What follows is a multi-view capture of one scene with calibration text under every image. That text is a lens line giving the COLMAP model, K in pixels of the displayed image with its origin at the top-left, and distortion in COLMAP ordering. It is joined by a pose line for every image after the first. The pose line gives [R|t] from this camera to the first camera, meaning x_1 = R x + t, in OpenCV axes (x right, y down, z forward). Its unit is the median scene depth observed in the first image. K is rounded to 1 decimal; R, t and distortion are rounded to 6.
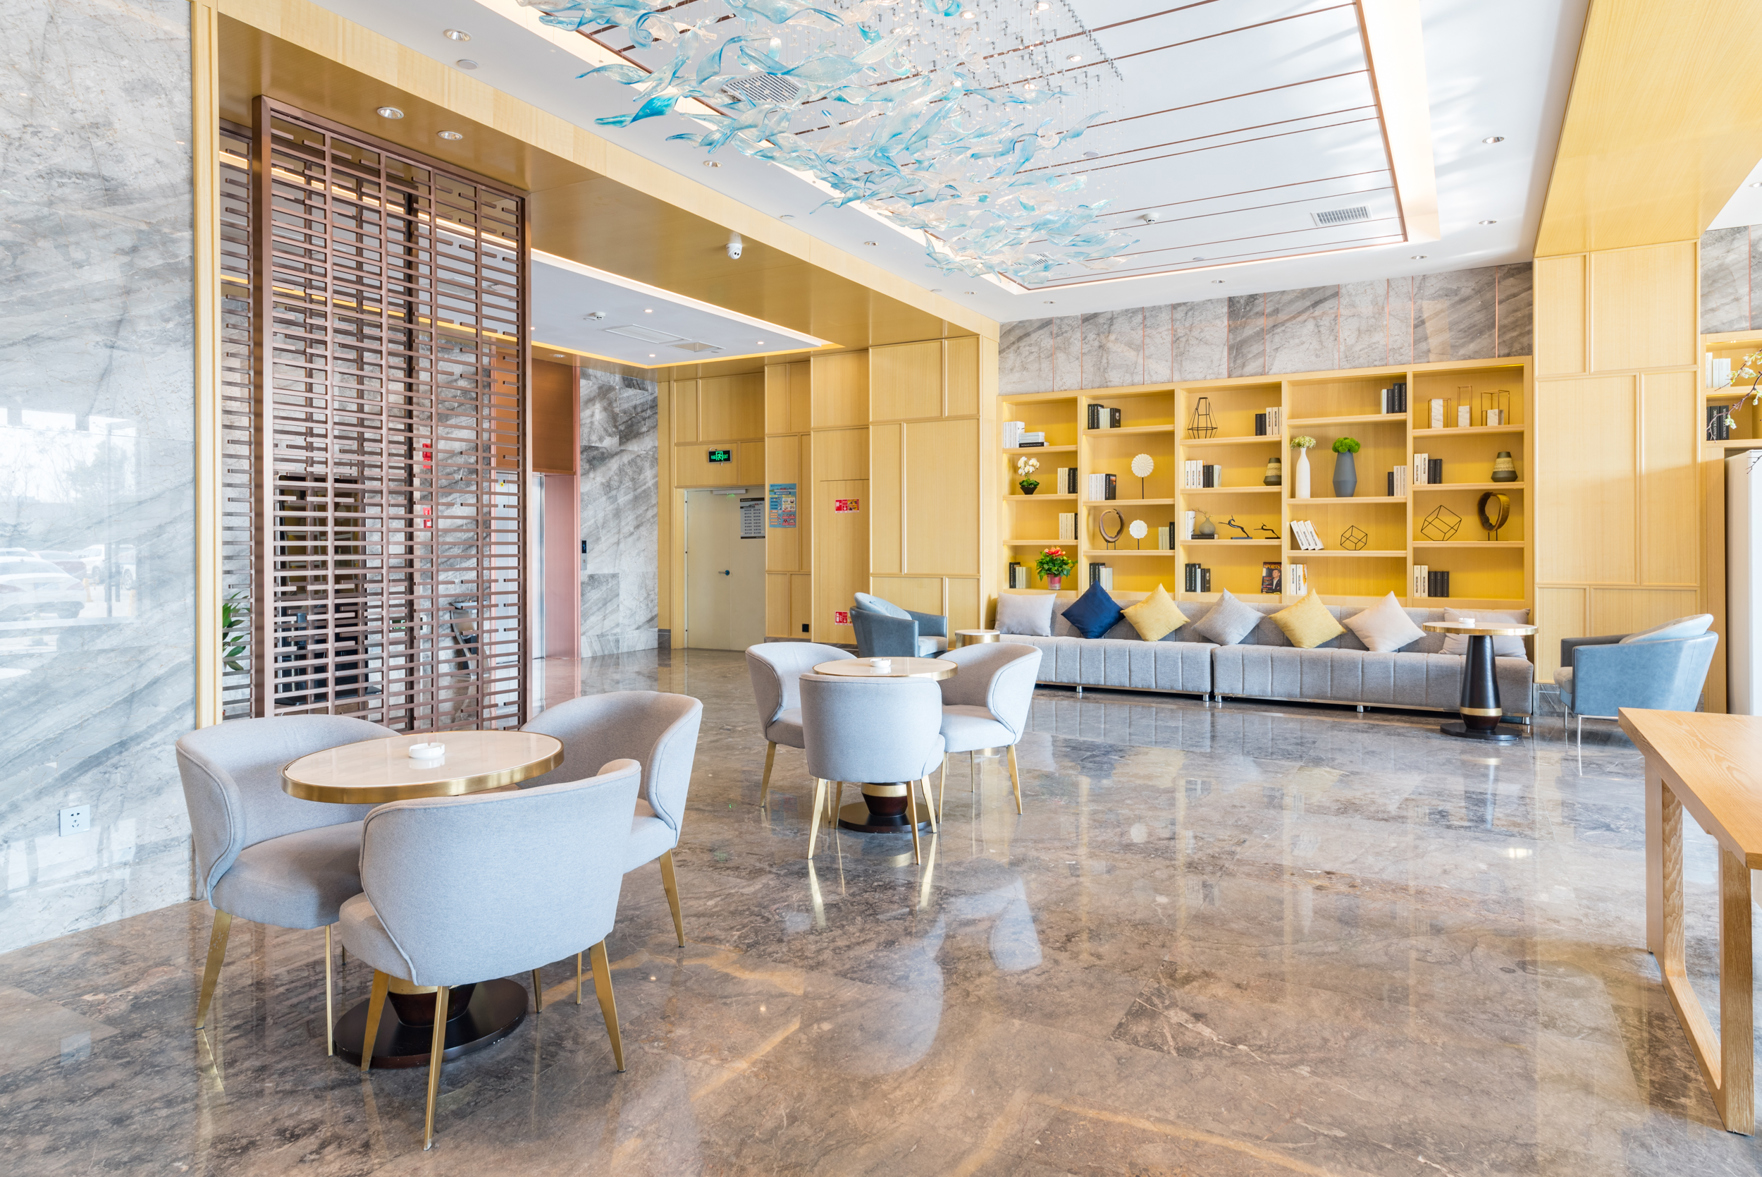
lens RADIAL K [[1016.0, 0, 897.2], [0, 1016.0, 550.1], [0, 0, 1]] dist [0.007907, 0.000634]
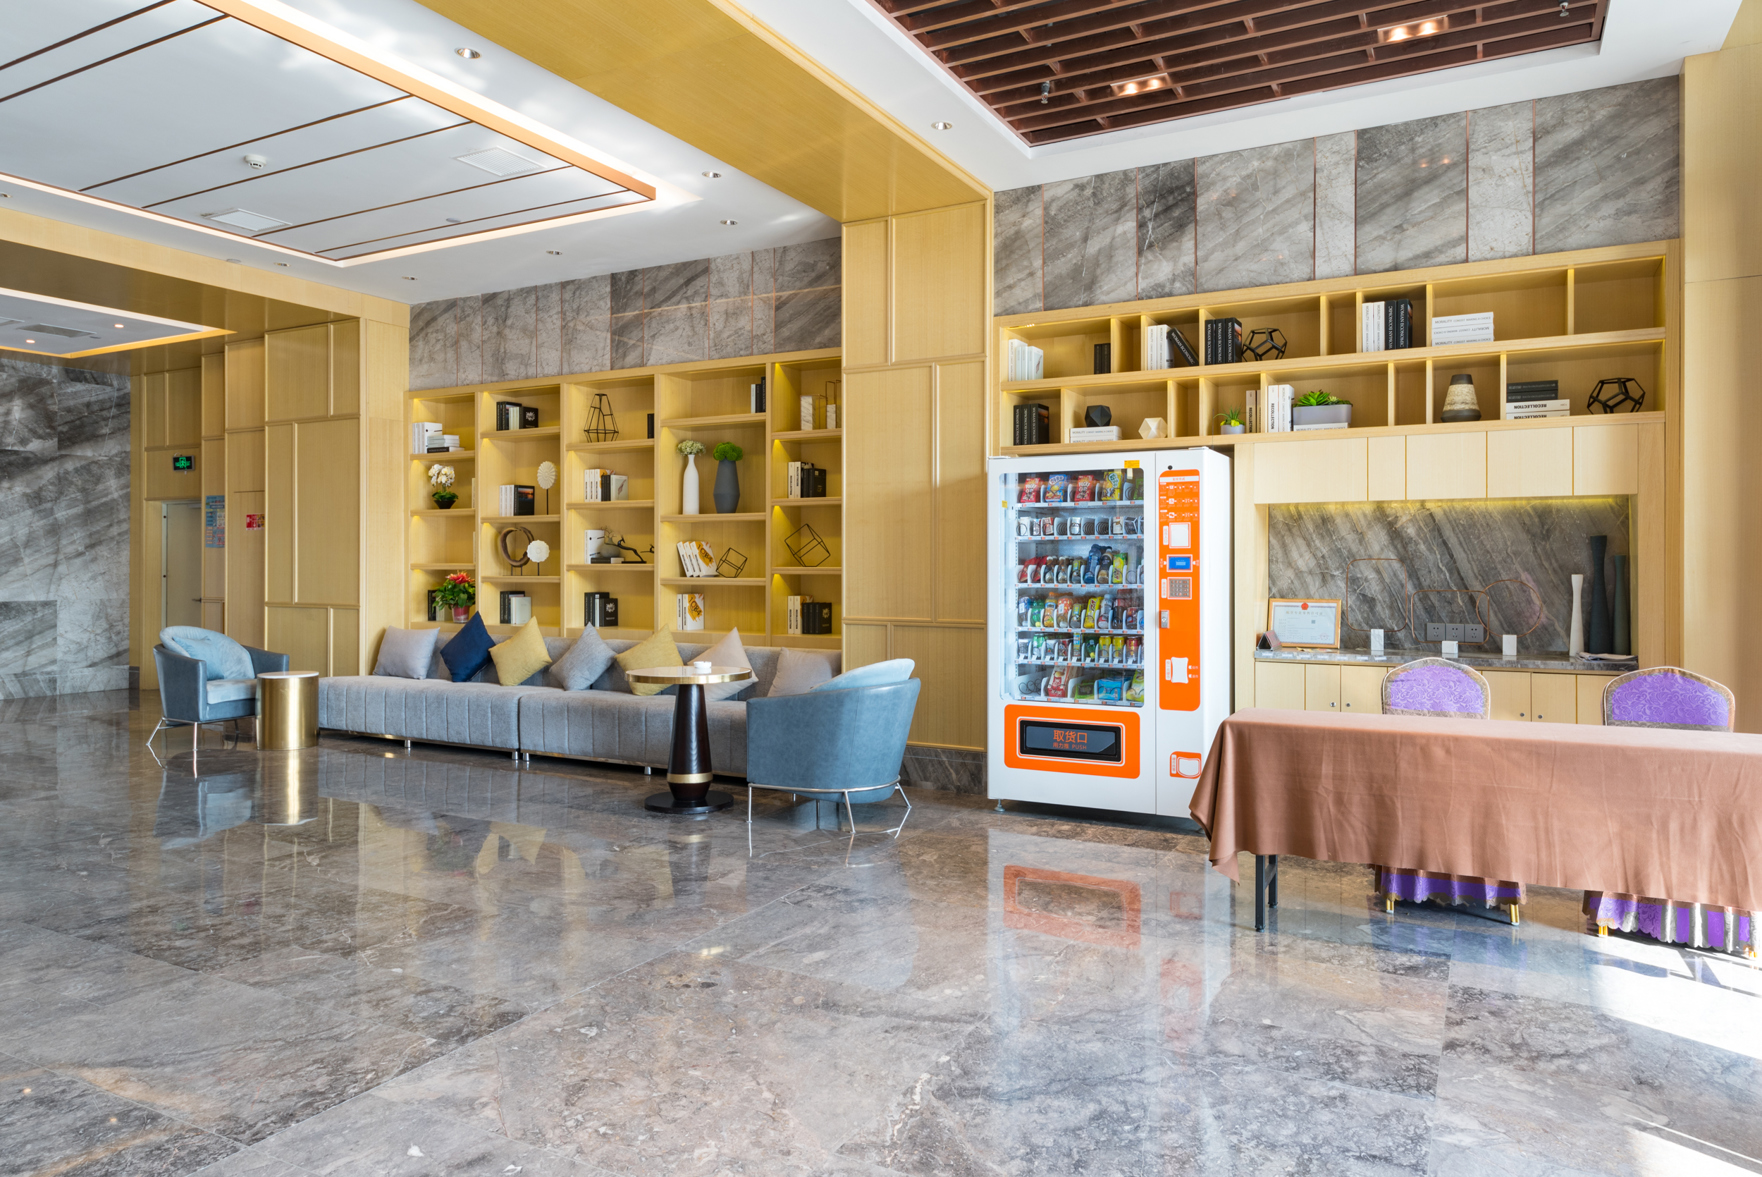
lens RADIAL K [[1102.9, 0, 885.0], [0, 1102.9, 574.9], [0, 0, 1]] dist [0.005485, 0.003122]
pose [[0.999851, 0.003467, 0.016937, 0.513147], [-0.003497, 0.999992, 0.001722, -0.003497], [-0.016931, -0.001781, 0.999855, 0.085794]]
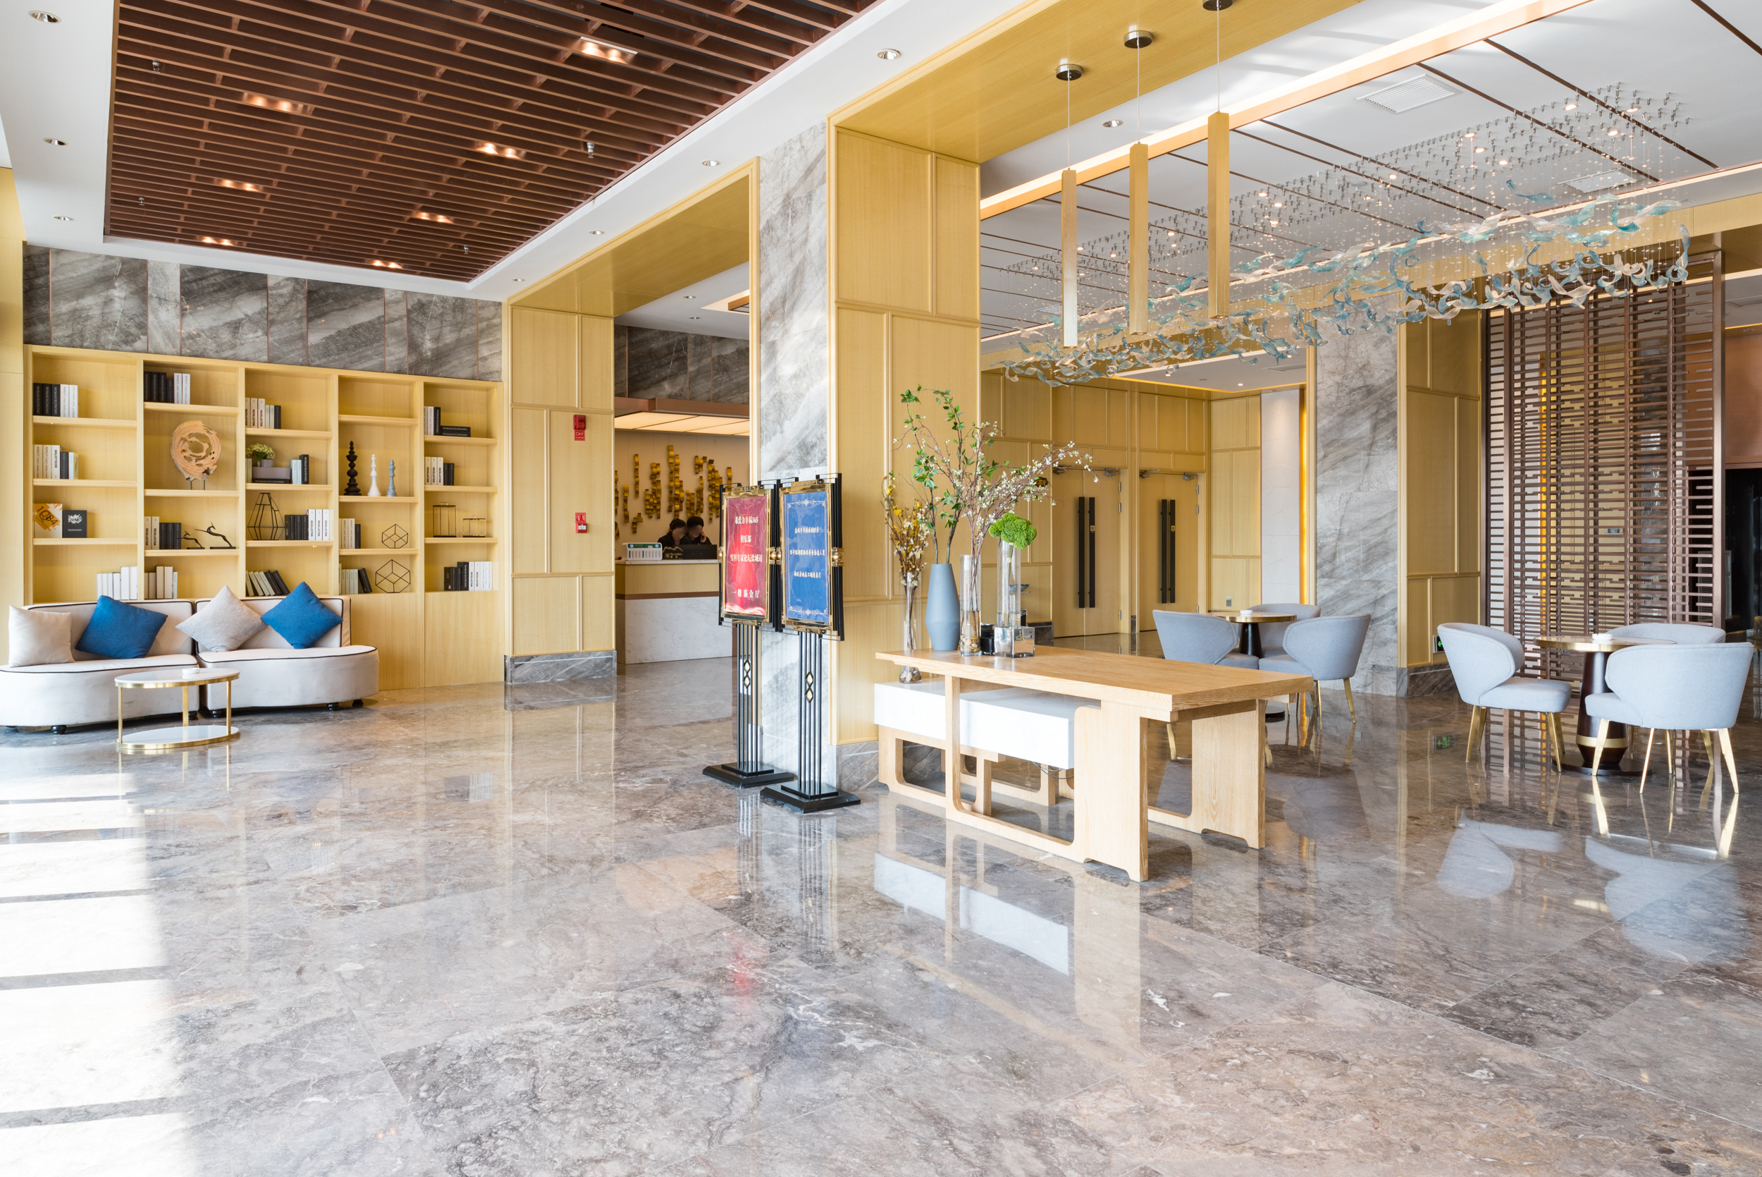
lens RADIAL K [[1102.9, 0, 884.7], [0, 1102.9, 578.0], [0, 0, 1]] dist [0.005485, 0.003122]
pose [[-0.419306, 0.033674, -0.907220, 0.720935], [0.000782, 0.999325, 0.036732, -0.001936], [0.907845, 0.014693, -0.419049, 0.365904]]
